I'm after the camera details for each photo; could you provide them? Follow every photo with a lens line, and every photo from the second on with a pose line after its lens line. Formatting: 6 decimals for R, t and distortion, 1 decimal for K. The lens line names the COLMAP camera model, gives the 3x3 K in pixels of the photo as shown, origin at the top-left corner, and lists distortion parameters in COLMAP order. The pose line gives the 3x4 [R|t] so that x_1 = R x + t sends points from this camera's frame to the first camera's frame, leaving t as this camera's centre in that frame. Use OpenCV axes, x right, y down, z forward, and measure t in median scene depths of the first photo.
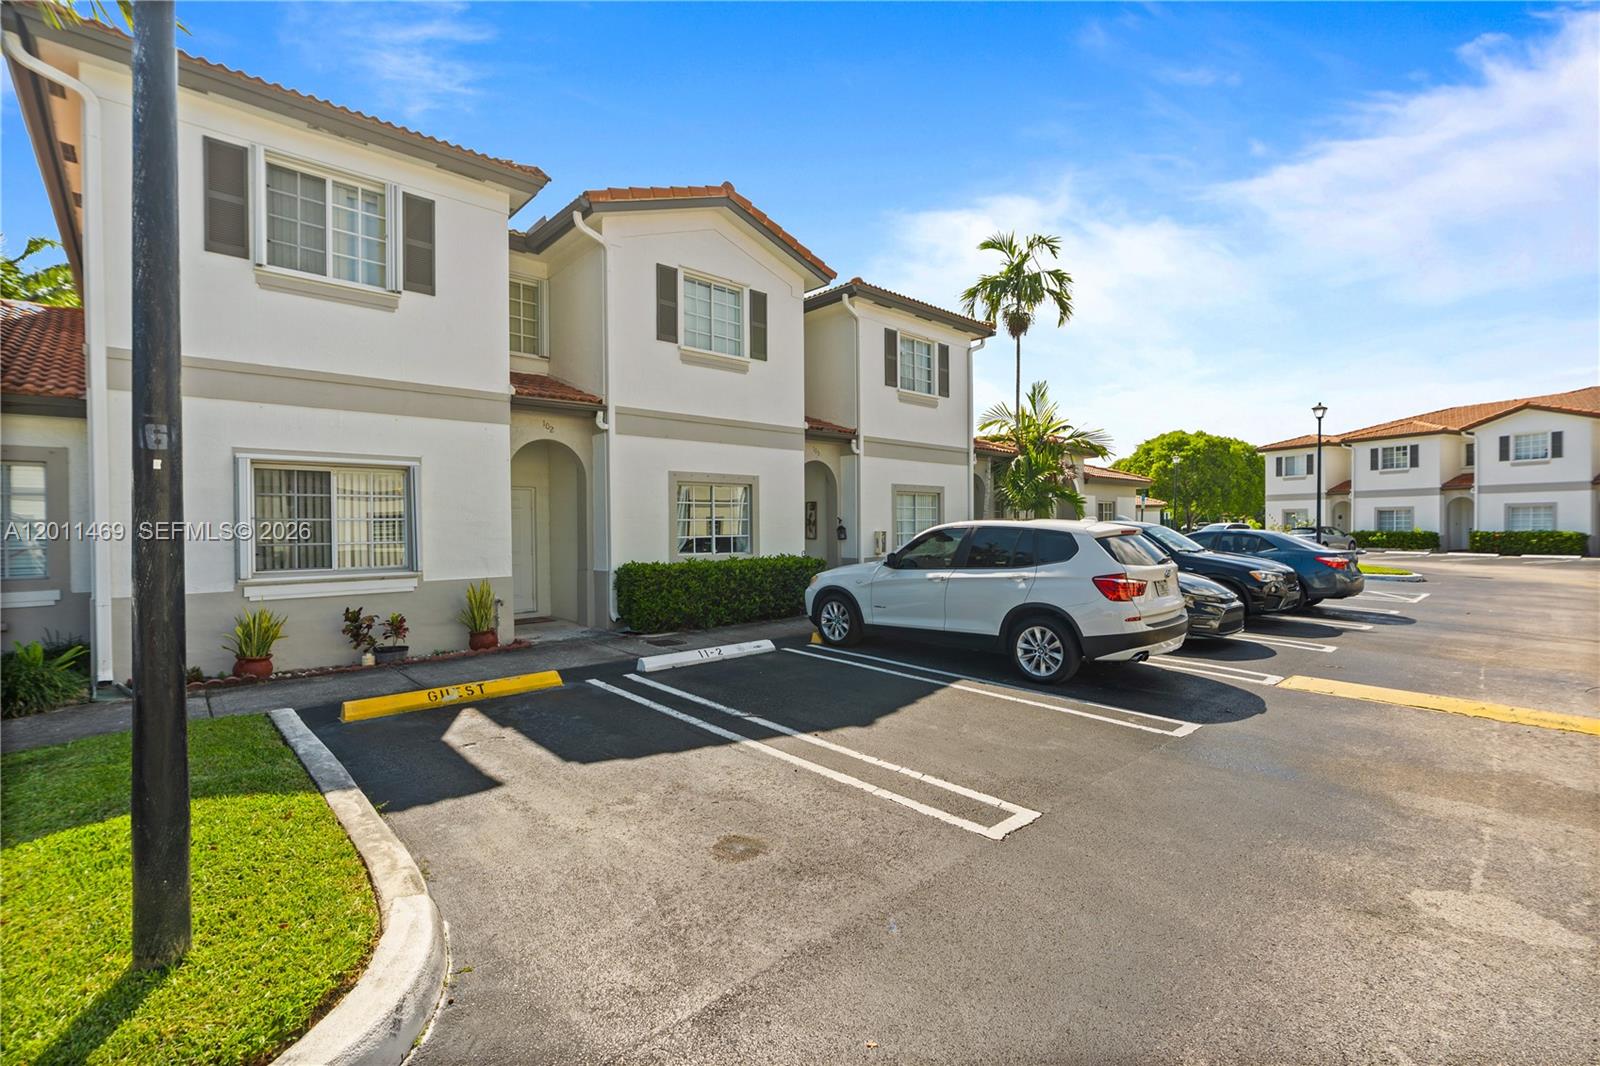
lens RADIAL K [[717.1, 0, 800.3], [0, 717.1, 534.1], [0, 0, 1]] dist [-0.000133, 0.000163]
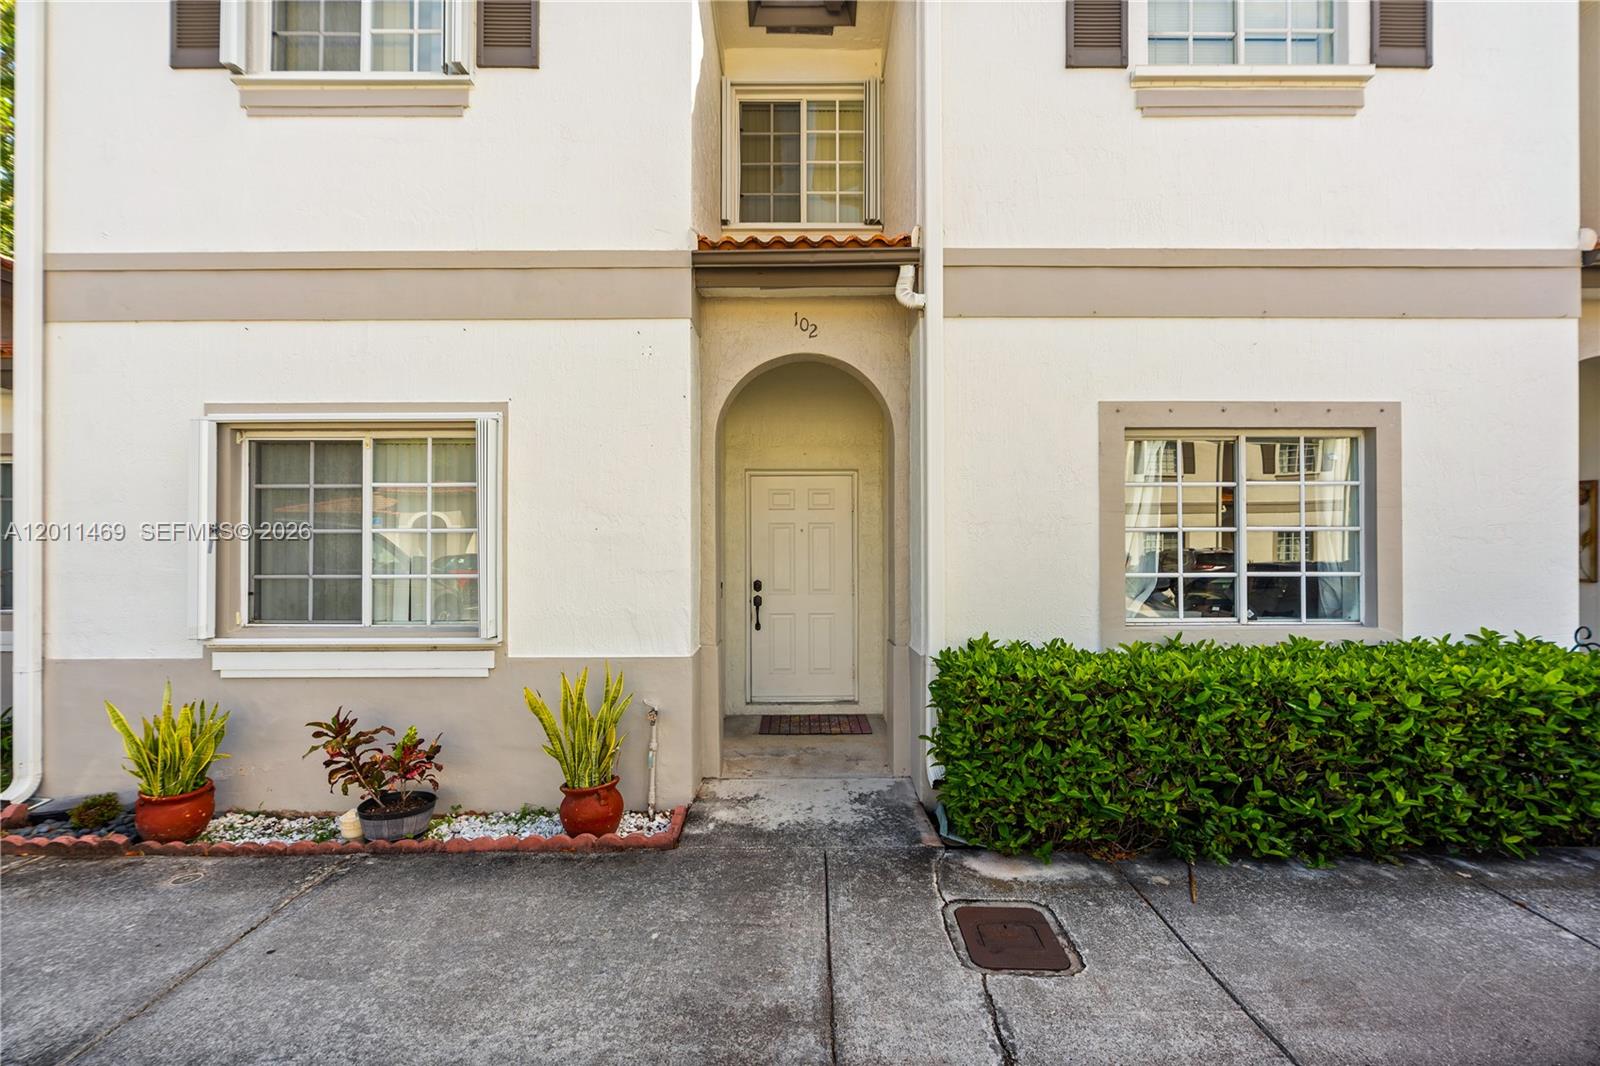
lens RADIAL K [[706.2, 0, 803.3], [0, 706.2, 538.7], [0, 0, 1]] dist [-0.003312, 0.000452]
pose [[0.736853, 0.003902, -0.676042, -0.047760], [-0.009652, 0.999942, -0.004750, -0.012155], [0.675985, 0.010025, 0.736848, 0.659372]]
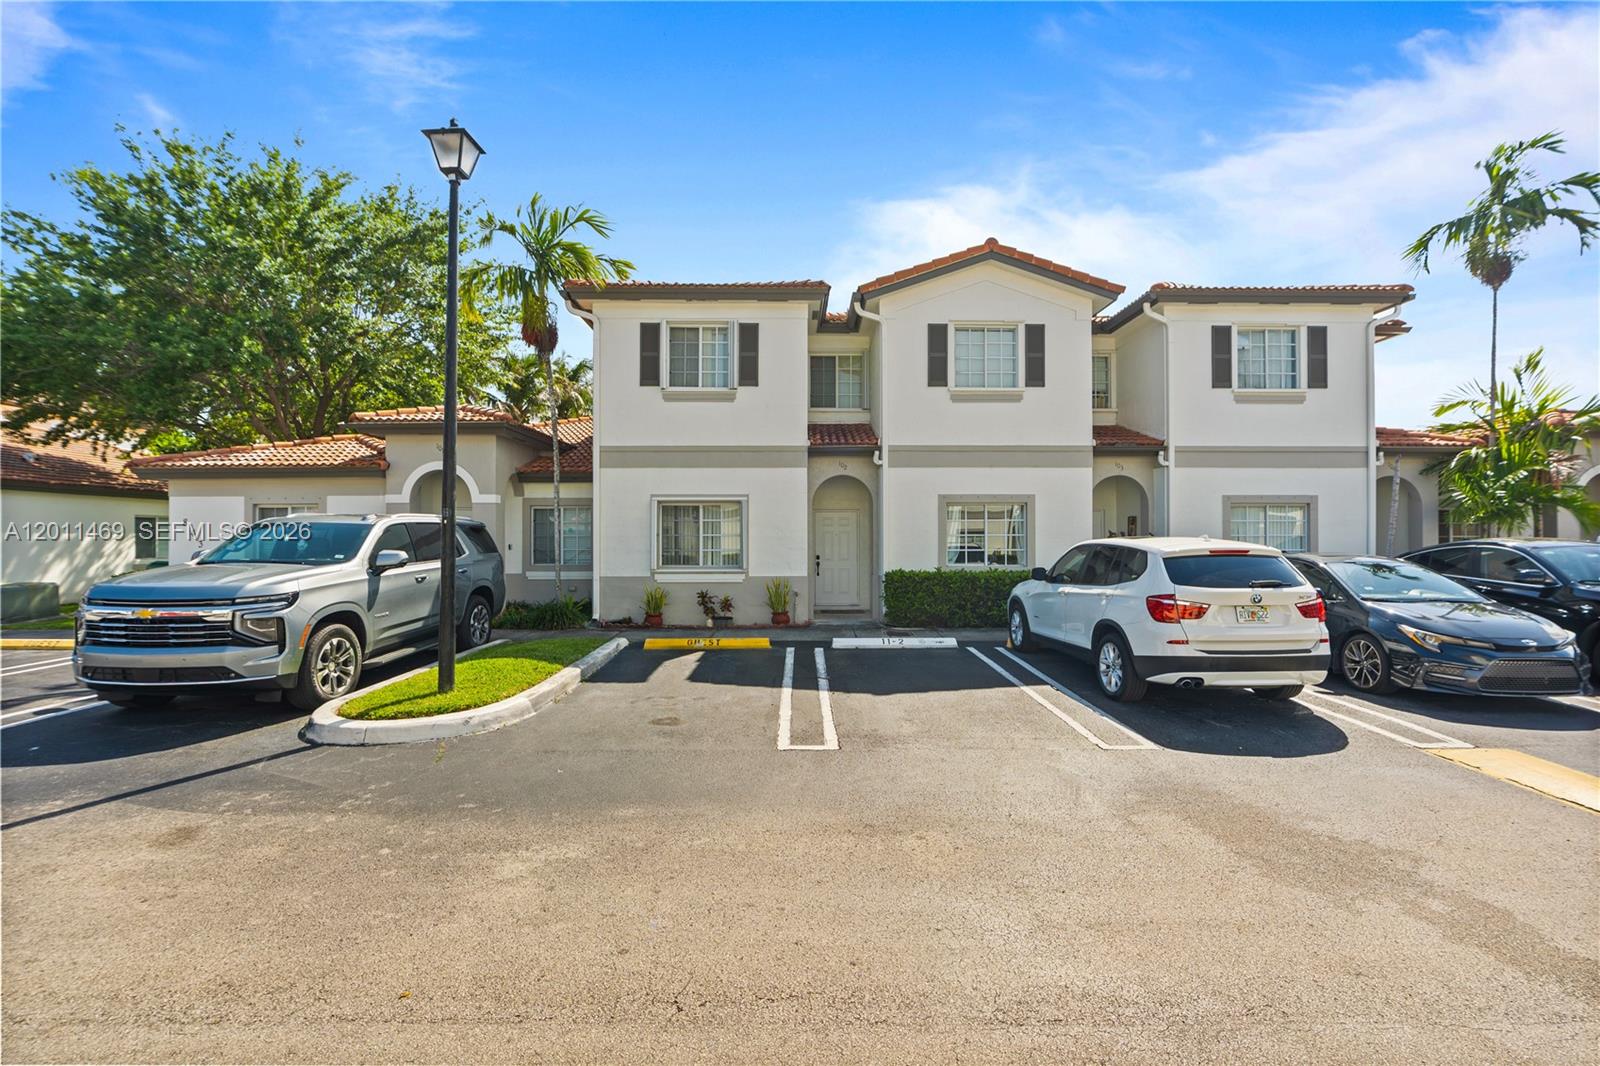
lens RADIAL K [[706.2, 0, 803.3], [0, 706.2, 538.7], [0, 0, 1]] dist [-0.003312, 0.000452]
pose [[0.744419, 0.005890, -0.667687, 0.466544], [-0.011593, 0.999924, -0.004105, -0.006993], [0.667612, 0.010796, 0.744431, -0.028019]]
